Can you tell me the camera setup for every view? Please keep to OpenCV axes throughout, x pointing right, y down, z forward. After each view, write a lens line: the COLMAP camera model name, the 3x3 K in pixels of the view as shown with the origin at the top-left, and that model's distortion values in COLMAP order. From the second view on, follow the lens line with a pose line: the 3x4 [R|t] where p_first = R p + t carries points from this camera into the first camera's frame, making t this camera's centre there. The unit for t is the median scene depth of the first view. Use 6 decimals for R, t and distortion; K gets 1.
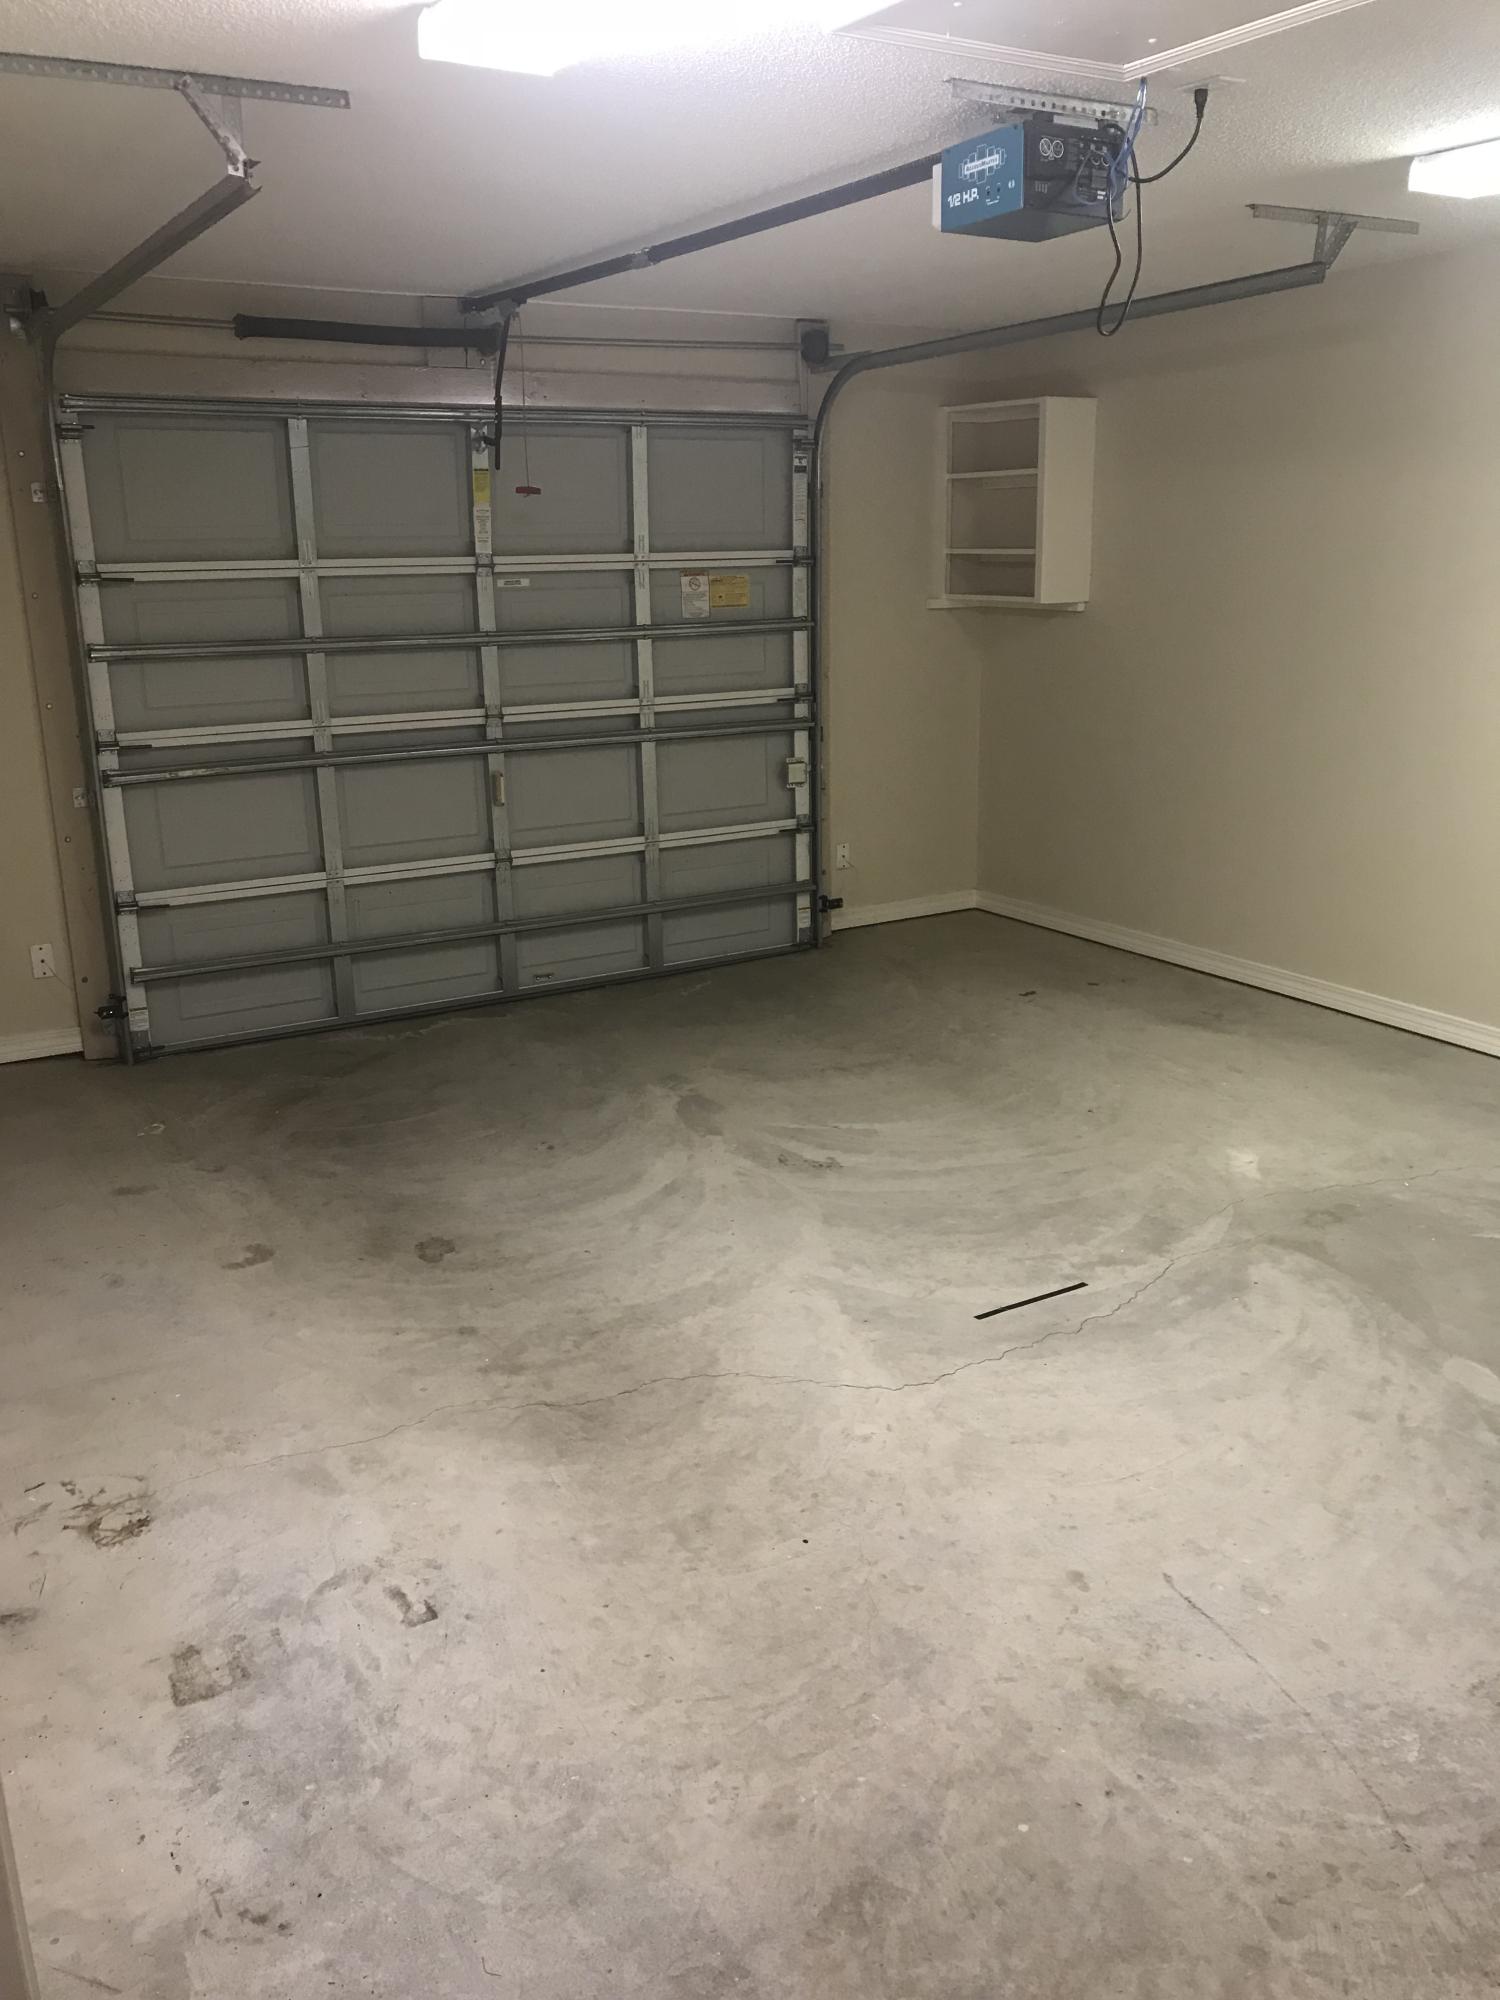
lens RADIAL K [[1671.9, 0, 750.2], [0, 1671.9, 998.9], [0, 0, 1]] dist [0.021064, -0.033542]
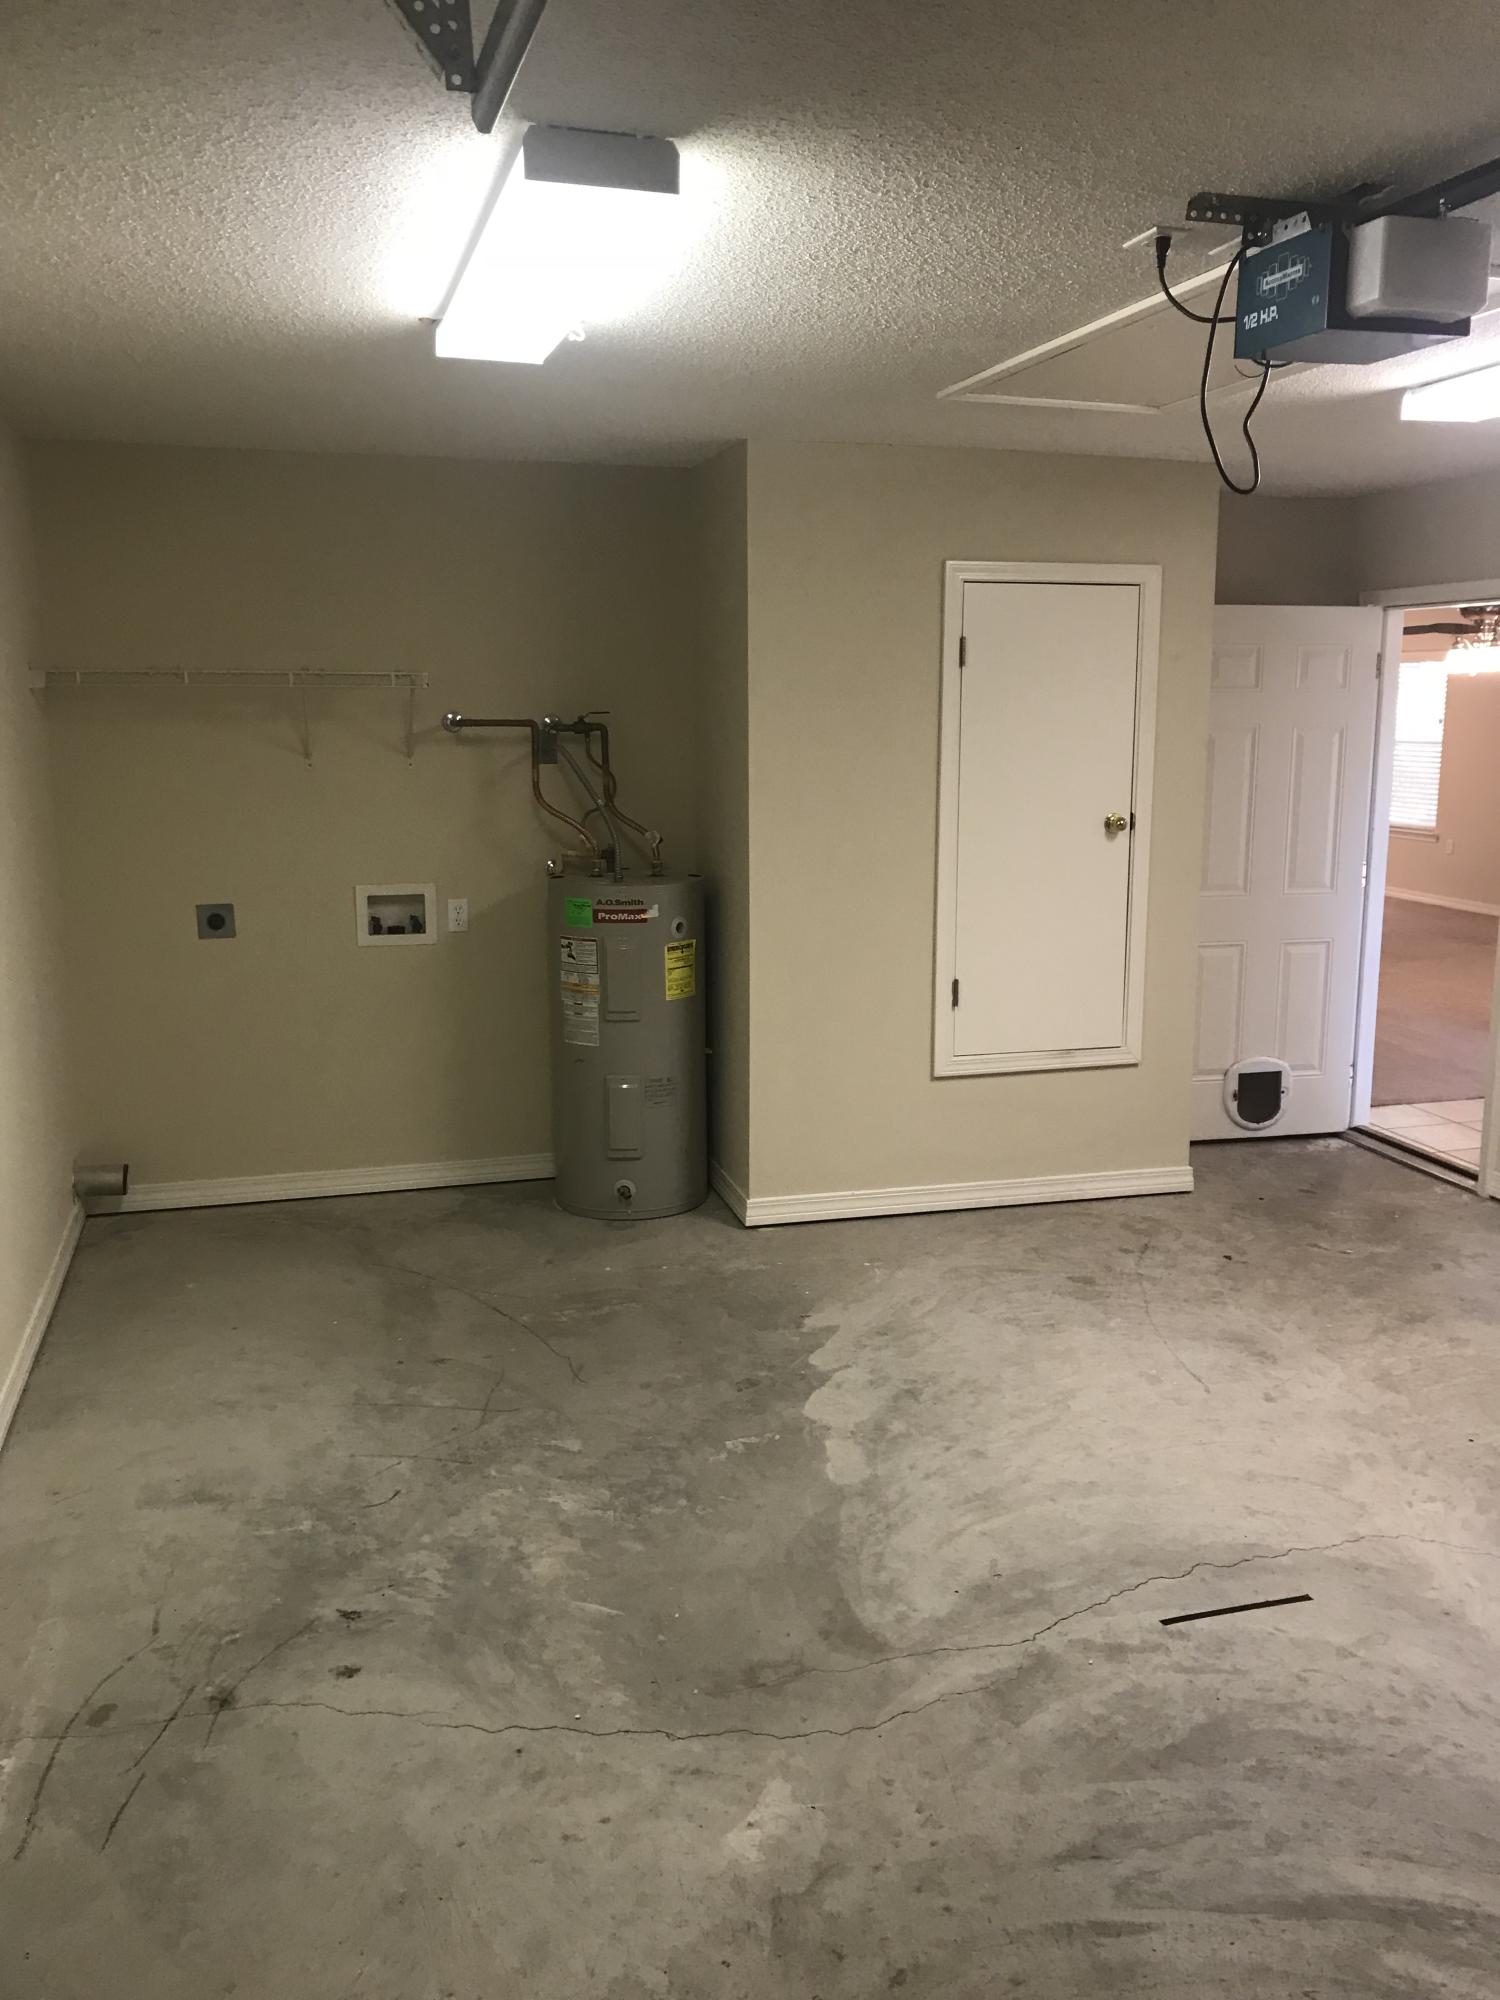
lens RADIAL K [[1671.9, 0, 752.5], [0, 1671.9, 998.7], [0, 0, 1]] dist [0.021064, -0.033542]
pose [[-0.966046, -0.041231, 0.255059, 0.211335], [0.073913, 0.901826, 0.425731, -0.499064], [-0.247572, 0.430128, -0.868158, 1.742175]]
